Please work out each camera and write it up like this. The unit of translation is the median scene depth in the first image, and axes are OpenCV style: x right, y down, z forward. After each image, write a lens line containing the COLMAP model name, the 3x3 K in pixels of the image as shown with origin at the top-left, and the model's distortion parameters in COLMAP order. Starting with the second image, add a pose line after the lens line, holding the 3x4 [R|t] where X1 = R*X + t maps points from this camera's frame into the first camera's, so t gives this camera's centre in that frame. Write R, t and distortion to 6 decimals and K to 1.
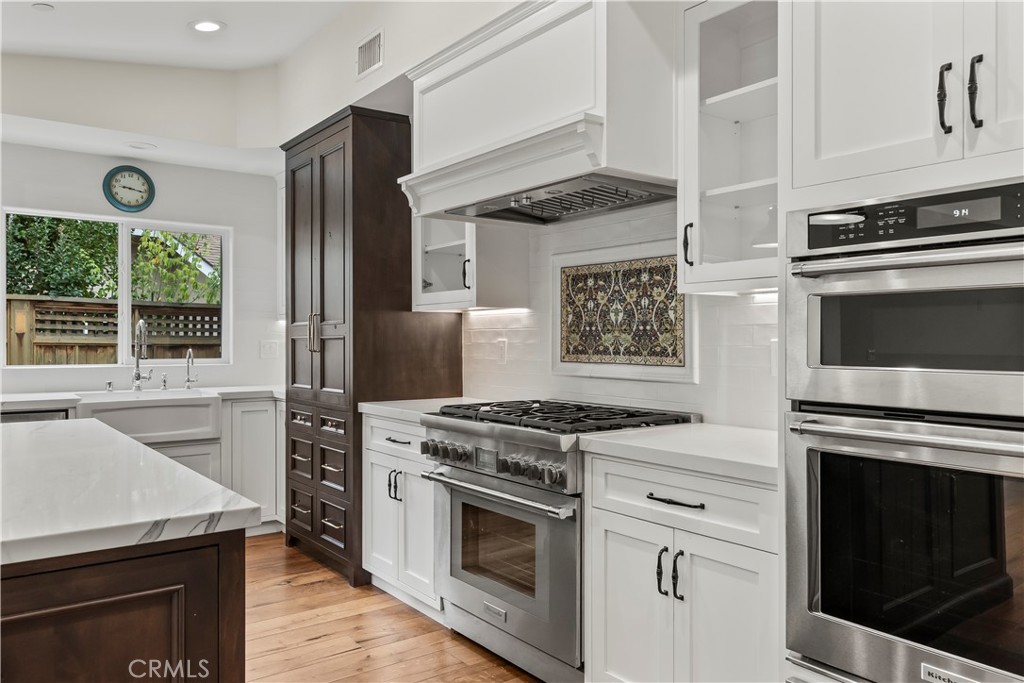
lens RADIAL K [[761.5, 0, 519.7], [0, 761.5, 341.4], [0, 0, 1]] dist [0.011554, 0.001663]
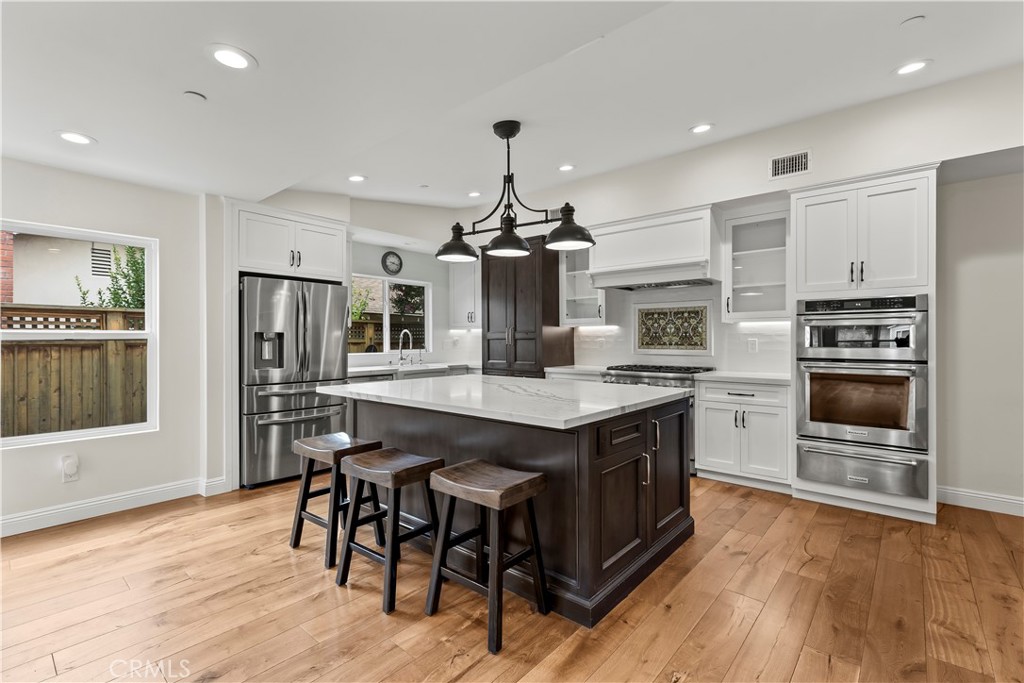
lens RADIAL K [[463.0, 0, 524.2], [0, 463.0, 344.0], [0, 0, 1]] dist [0.003795, 0.000060]
pose [[0.973239, -0.005042, 0.229742, -0.682546], [0.002926, 0.999950, 0.009549, -0.002674], [-0.229779, -0.008621, 0.973205, -0.362513]]
